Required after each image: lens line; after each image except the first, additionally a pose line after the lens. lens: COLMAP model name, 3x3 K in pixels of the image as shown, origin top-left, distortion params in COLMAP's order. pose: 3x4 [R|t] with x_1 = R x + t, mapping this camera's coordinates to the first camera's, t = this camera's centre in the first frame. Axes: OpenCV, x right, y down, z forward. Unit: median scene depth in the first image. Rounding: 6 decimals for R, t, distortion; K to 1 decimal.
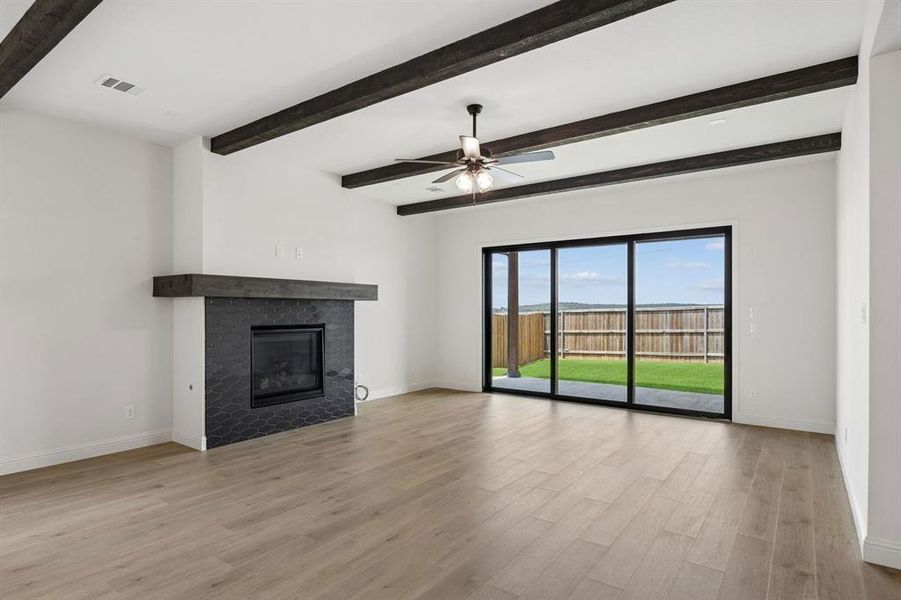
lens RADIAL K [[490.3, 0, 446.0], [0, 490.3, 306.5], [0, 0, 1]] dist [0.001896, 0.000675]
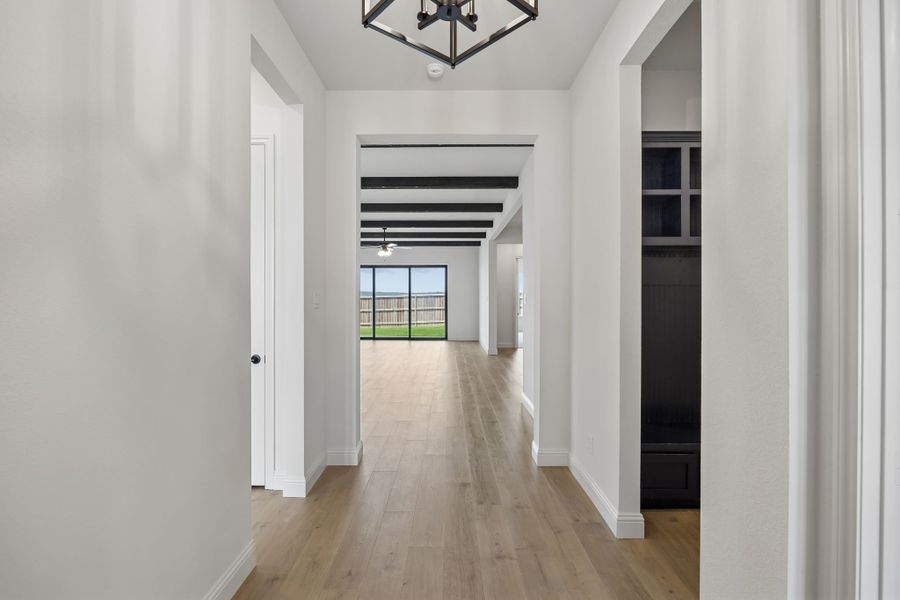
lens RADIAL K [[428.0, 0, 448.2], [0, 428.0, 295.4], [0, 0, 1]] dist [-0.000624, 0.000193]
pose [[0.807420, -0.001878, 0.589974, -0.671890], [0.000159, 0.999996, 0.002966, -0.007225], [-0.589977, -0.002301, 0.807416, -0.742467]]
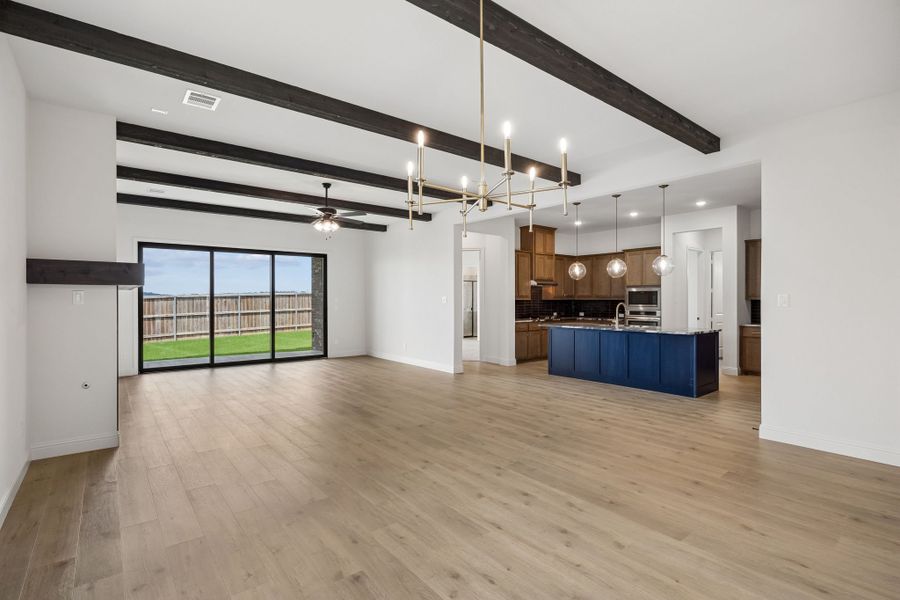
lens RADIAL K [[428.0, 0, 448.2], [0, 428.0, 295.4], [0, 0, 1]] dist [-0.000624, 0.000193]
pose [[0.264286, 0.004393, 0.964434, -0.779159], [-0.005024, 0.999982, -0.003178, -0.001118], [-0.964431, -0.004005, 0.264303, 0.107914]]
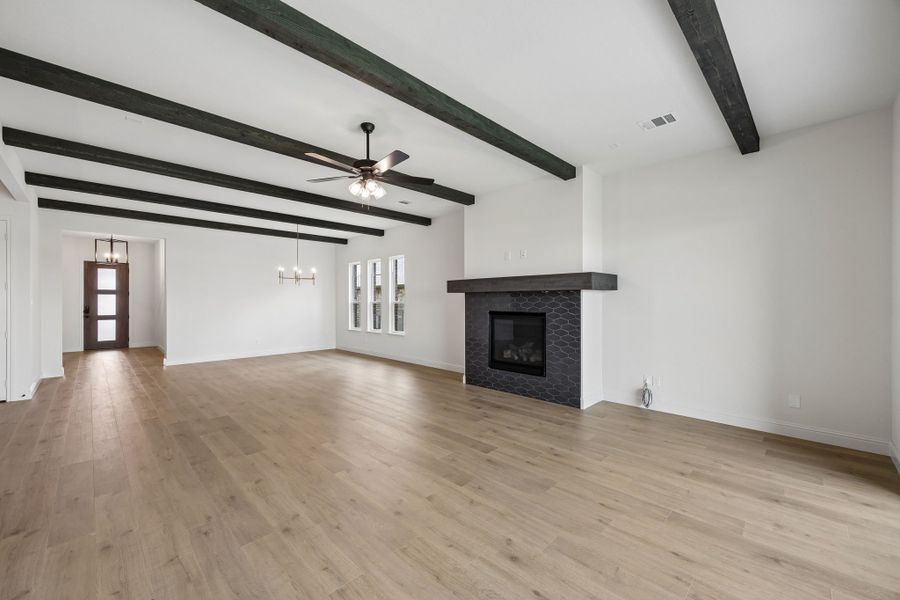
lens RADIAL K [[363.9, 0, 450.0], [0, 363.9, 300.0], [0, 0, 1]] dist [0.001534, 0.000334]
pose [[-0.155638, -0.003638, -0.987807, 0.525538], [0.007389, 0.999961, -0.004847, 0.007529], [0.987786, -0.008053, -0.155605, 0.795930]]
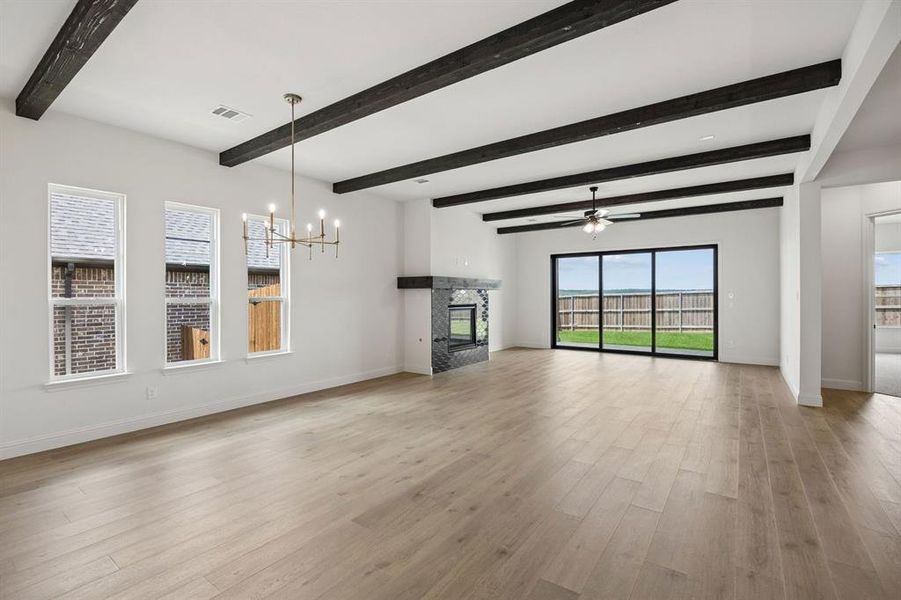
lens RADIAL K [[411.0, 0, 443.1], [0, 411.0, 296.4], [0, 0, 1]] dist [-0.020128, 0.000118]
pose [[0.999972, -0.006969, -0.002730, -0.308693], [0.006990, 0.999945, 0.007793, -0.001893], [0.002675, -0.007812, 0.999966, -0.339790]]
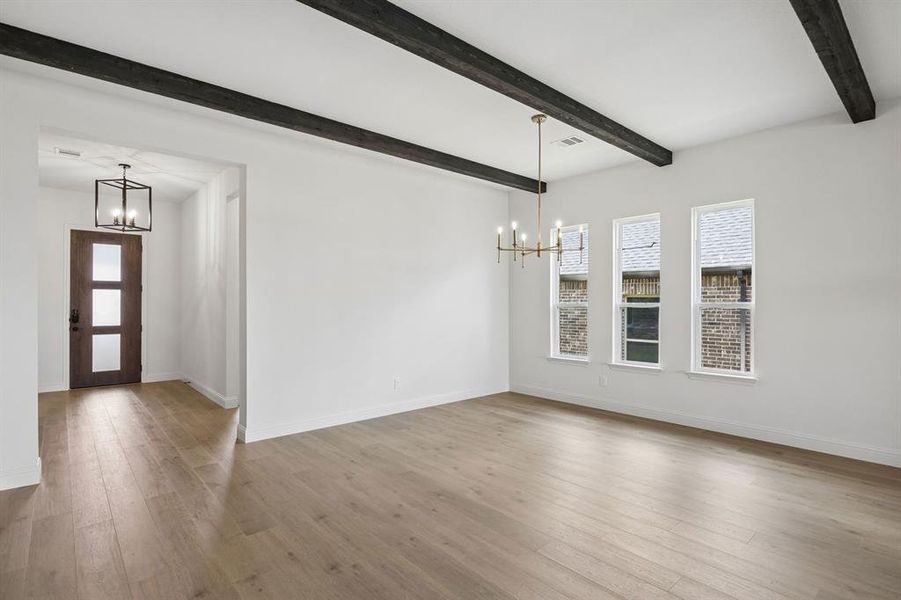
lens RADIAL K [[446.5, 0, 450.0], [0, 446.5, 304.1], [0, 0, 1]] dist [-0.002231, -0.001187]
pose [[-0.217275, 0.001093, -0.976110, 0.106063], [0.003478, 0.999994, 0.000346, 0.003085], [0.976104, -0.003320, -0.217277, 0.174644]]
